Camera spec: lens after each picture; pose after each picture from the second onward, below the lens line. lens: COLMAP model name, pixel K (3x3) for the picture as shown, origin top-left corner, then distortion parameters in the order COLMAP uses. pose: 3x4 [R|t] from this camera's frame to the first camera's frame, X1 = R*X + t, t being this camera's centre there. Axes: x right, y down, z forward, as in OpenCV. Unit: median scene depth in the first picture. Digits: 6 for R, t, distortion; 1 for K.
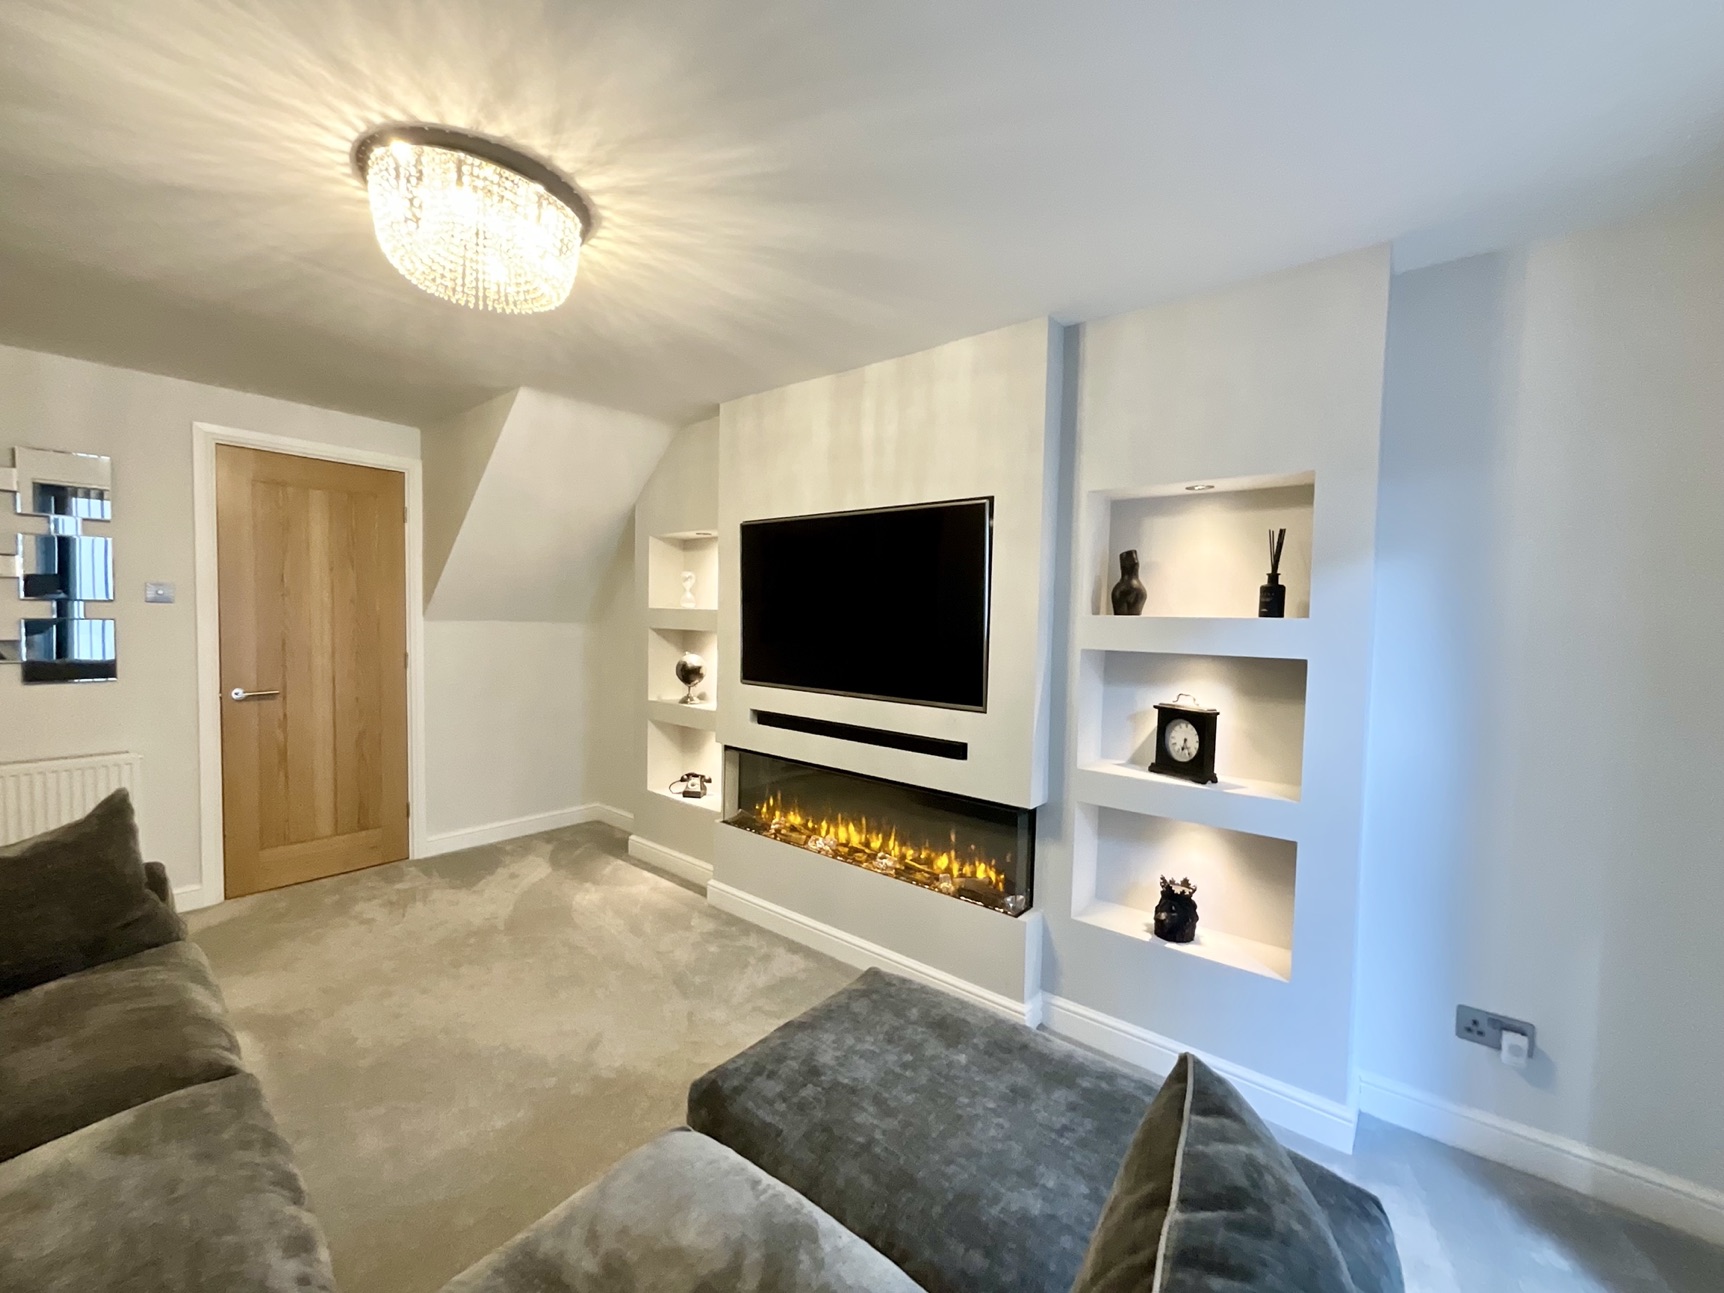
lens RADIAL K [[696.0, 0, 860.2], [0, 696.0, 649.4], [0, 0, 1]] dist [-0.000799, 0.000587]
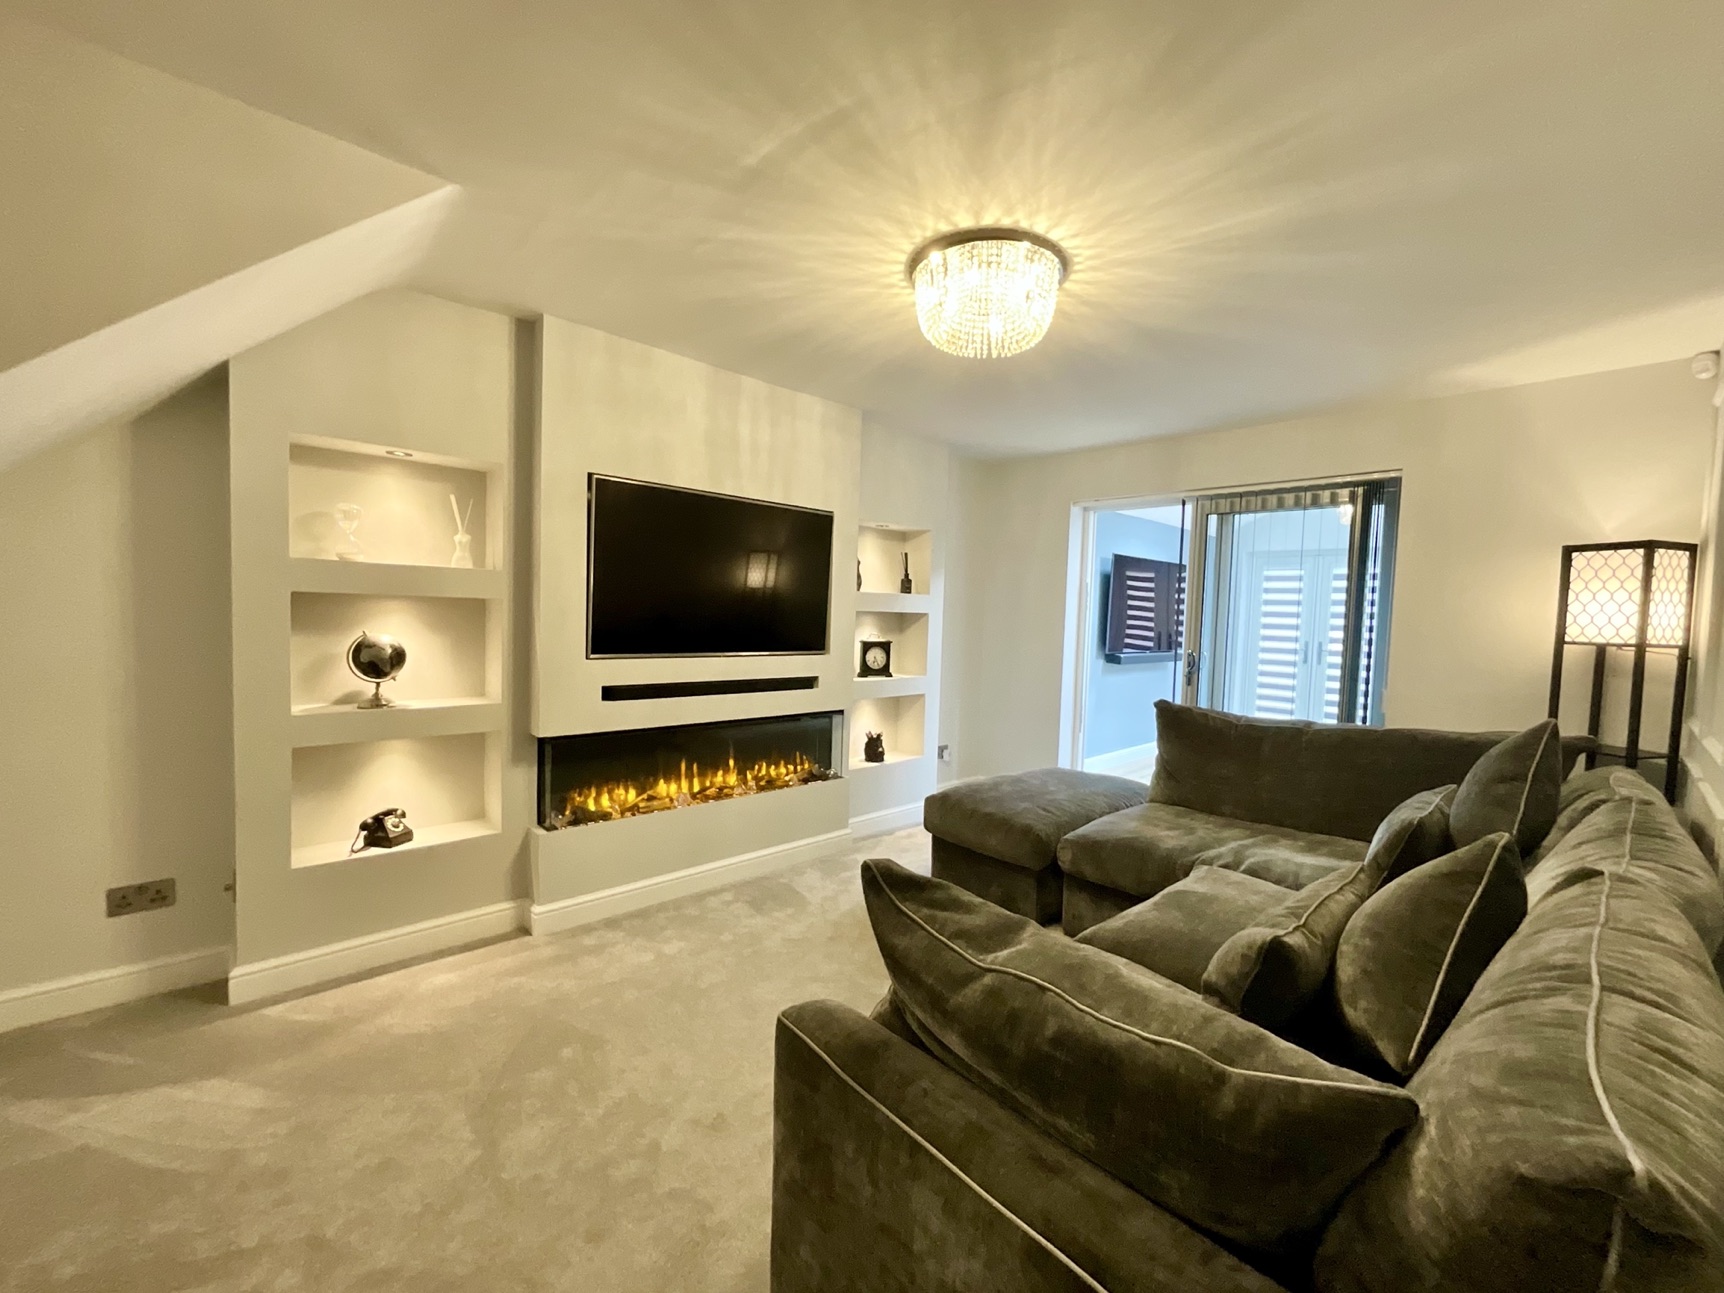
lens RADIAL K [[696.0, 0, 858.4], [0, 696.0, 643.3], [0, 0, 1]] dist [-0.000799, 0.000587]
pose [[0.135604, -0.061219, 0.988870, -1.287593], [0.019776, 0.998058, 0.059076, -0.019089], [-0.990566, 0.011545, 0.136552, 0.714508]]
